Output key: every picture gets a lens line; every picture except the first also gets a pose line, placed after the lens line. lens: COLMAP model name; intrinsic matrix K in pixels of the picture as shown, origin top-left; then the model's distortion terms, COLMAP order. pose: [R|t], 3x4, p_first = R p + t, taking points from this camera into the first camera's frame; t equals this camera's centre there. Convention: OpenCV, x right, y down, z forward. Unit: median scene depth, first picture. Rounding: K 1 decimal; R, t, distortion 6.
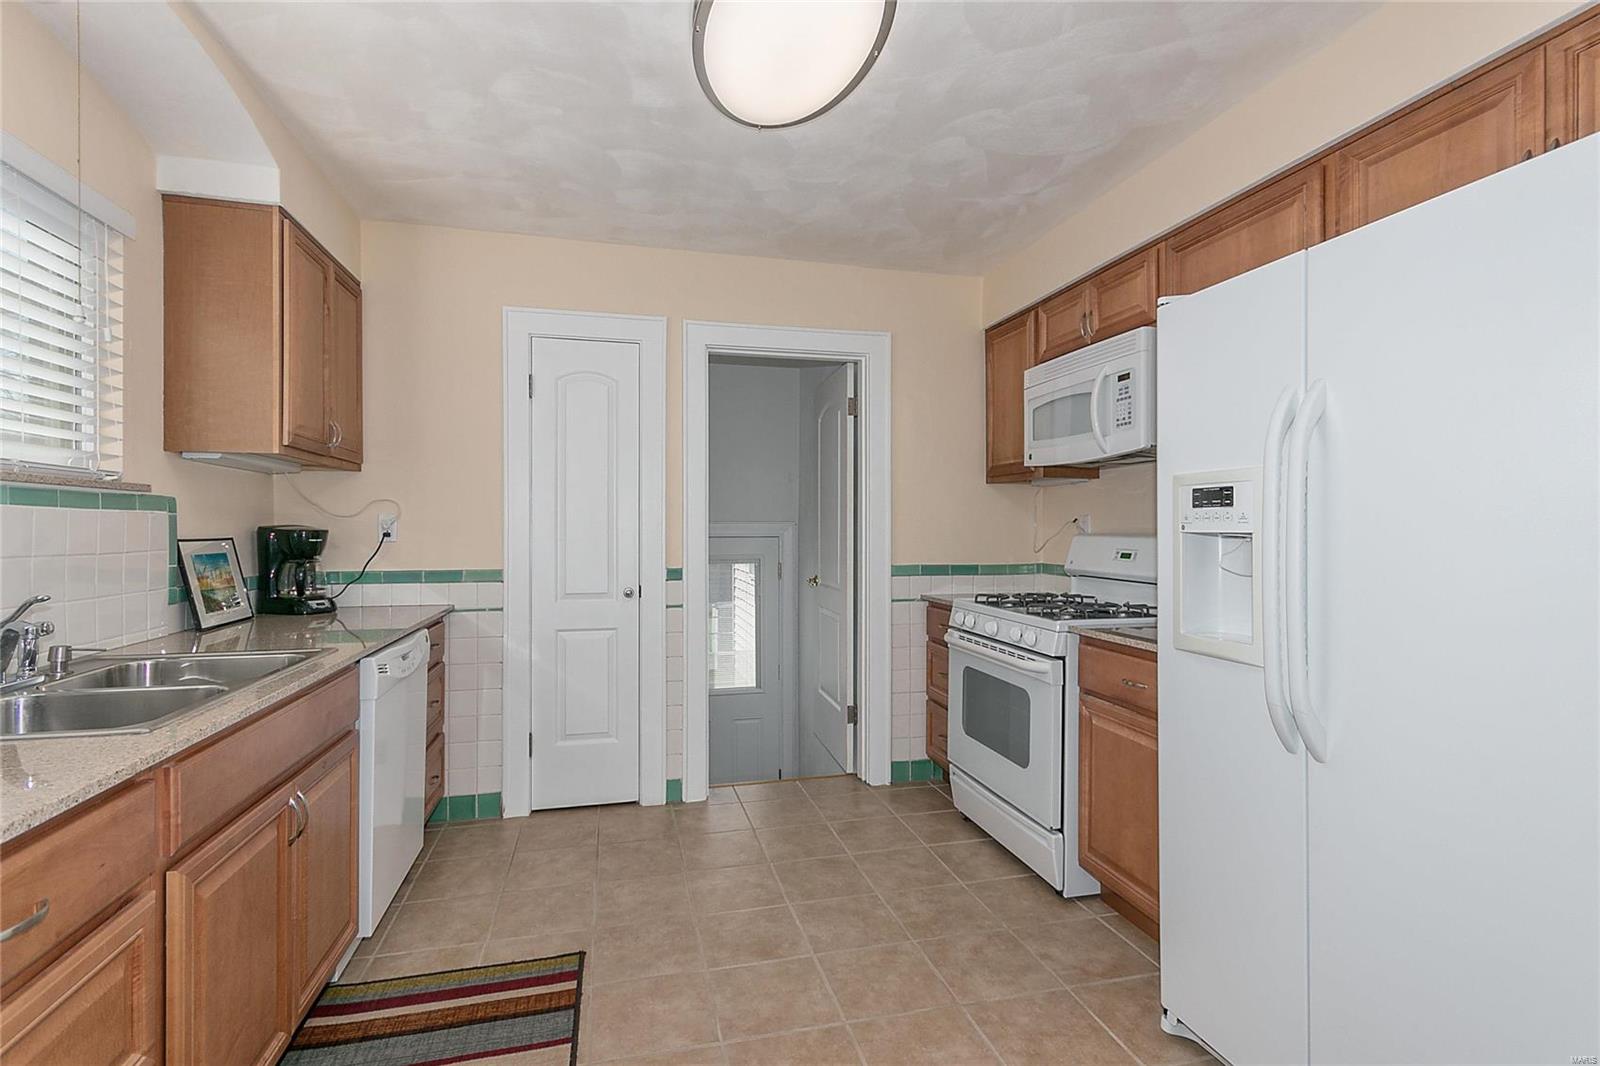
lens RADIAL K [[749.9, 0, 792.8], [0, 749.9, 524.9], [0, 0, 1]] dist [-0.000766, 0.001679]
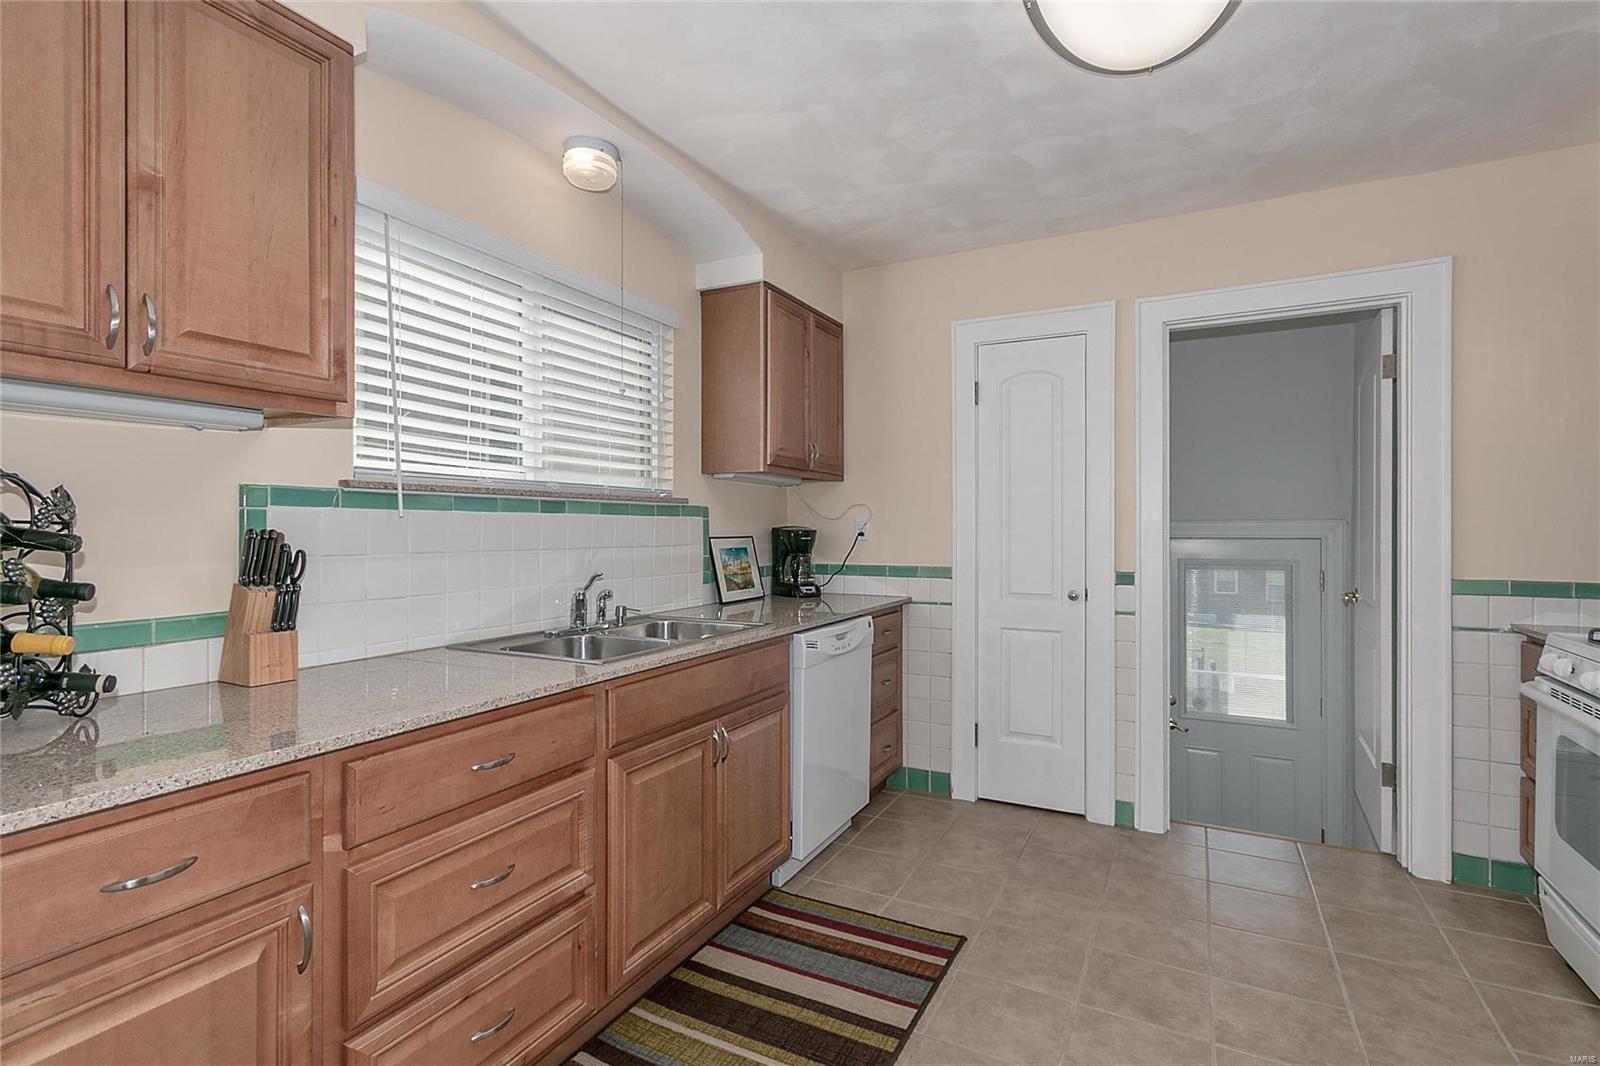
lens RADIAL K [[749.9, 0, 792.8], [0, 749.9, 524.9], [0, 0, 1]] dist [-0.000766, 0.001679]
pose [[0.744250, -0.003947, -0.667889, 0.182352], [0.004769, 0.999988, -0.000596, -0.001399], [0.667884, -0.002741, 0.744260, 0.053592]]
